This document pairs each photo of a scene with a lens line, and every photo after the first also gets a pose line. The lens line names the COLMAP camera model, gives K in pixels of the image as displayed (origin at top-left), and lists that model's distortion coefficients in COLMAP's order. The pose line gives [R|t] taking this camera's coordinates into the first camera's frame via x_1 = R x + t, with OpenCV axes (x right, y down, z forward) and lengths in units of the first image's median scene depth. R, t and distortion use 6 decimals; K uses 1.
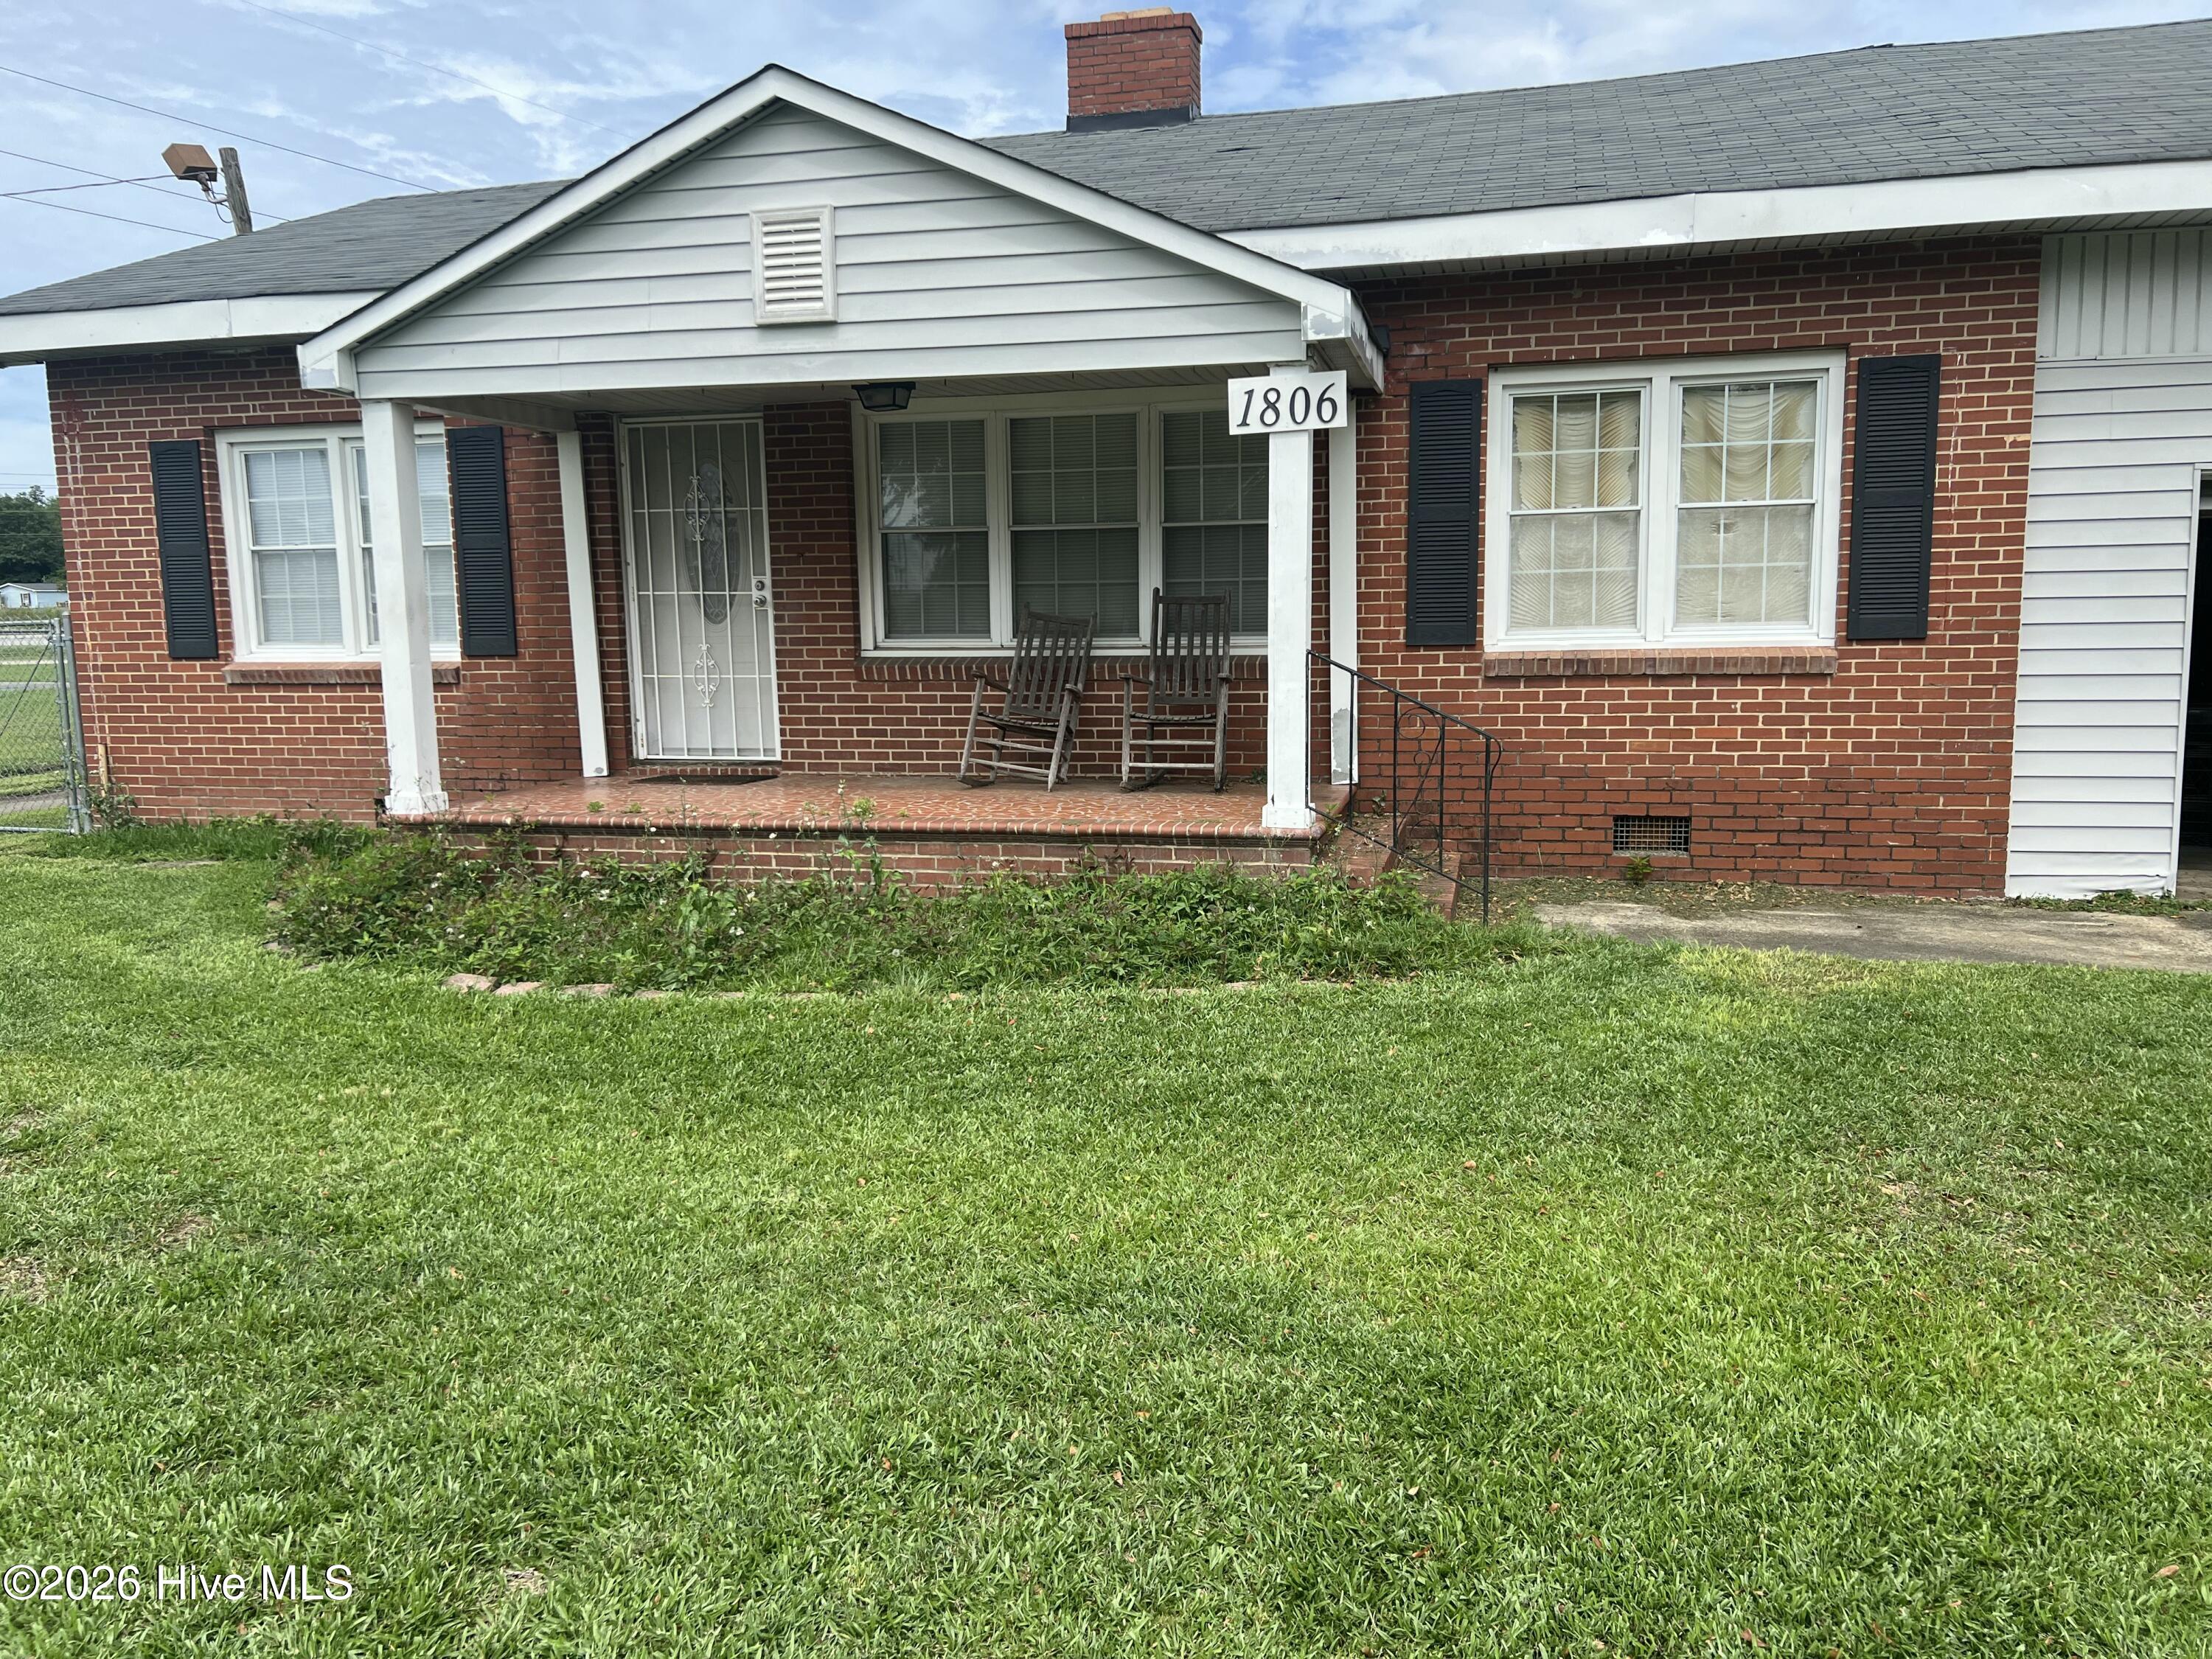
lens RADIAL K [[1646.7, 0, 1106.6], [0, 1646.7, 824.6], [0, 0, 1]] dist [0.046491, -0.051081]
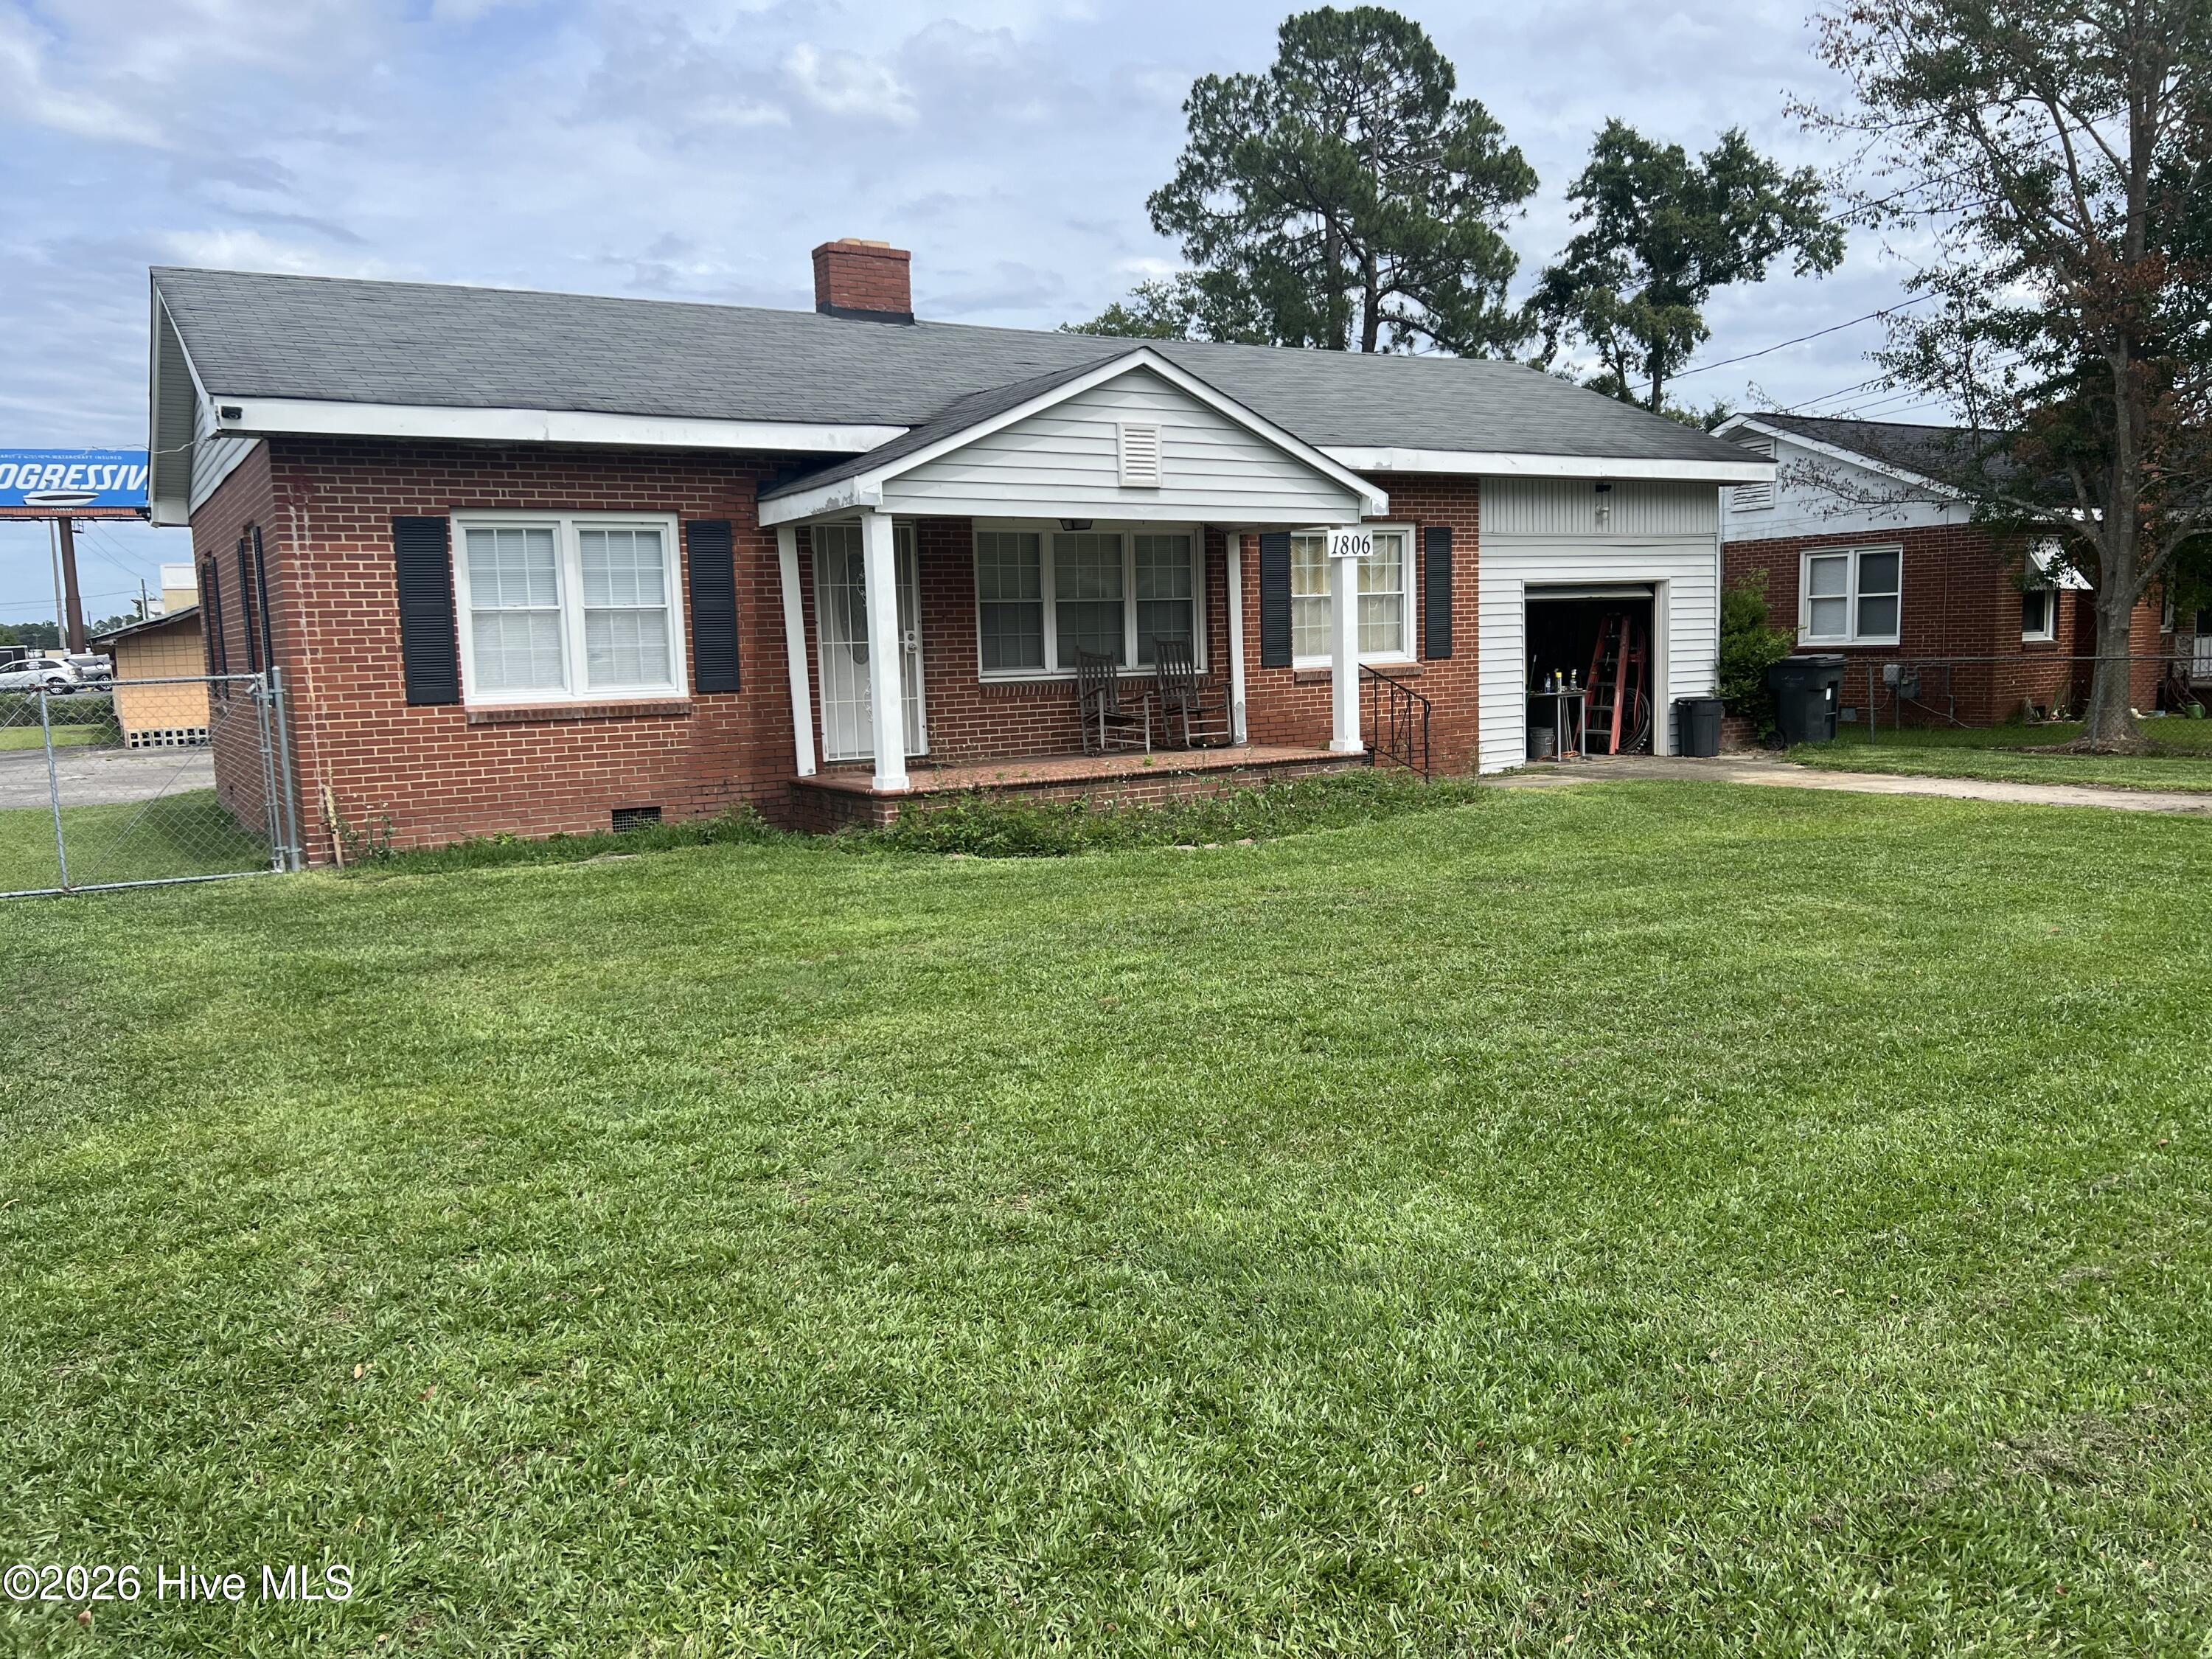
lens RADIAL K [[1646.7, 0, 1105.1], [0, 1646.7, 840.5], [0, 0, 1]] dist [0.046491, -0.051081]
pose [[0.696939, -0.092552, 0.711133, -1.170934], [0.114711, 0.993256, 0.016848, 0.031694], [-0.707897, 0.069833, 0.702855, -0.148881]]
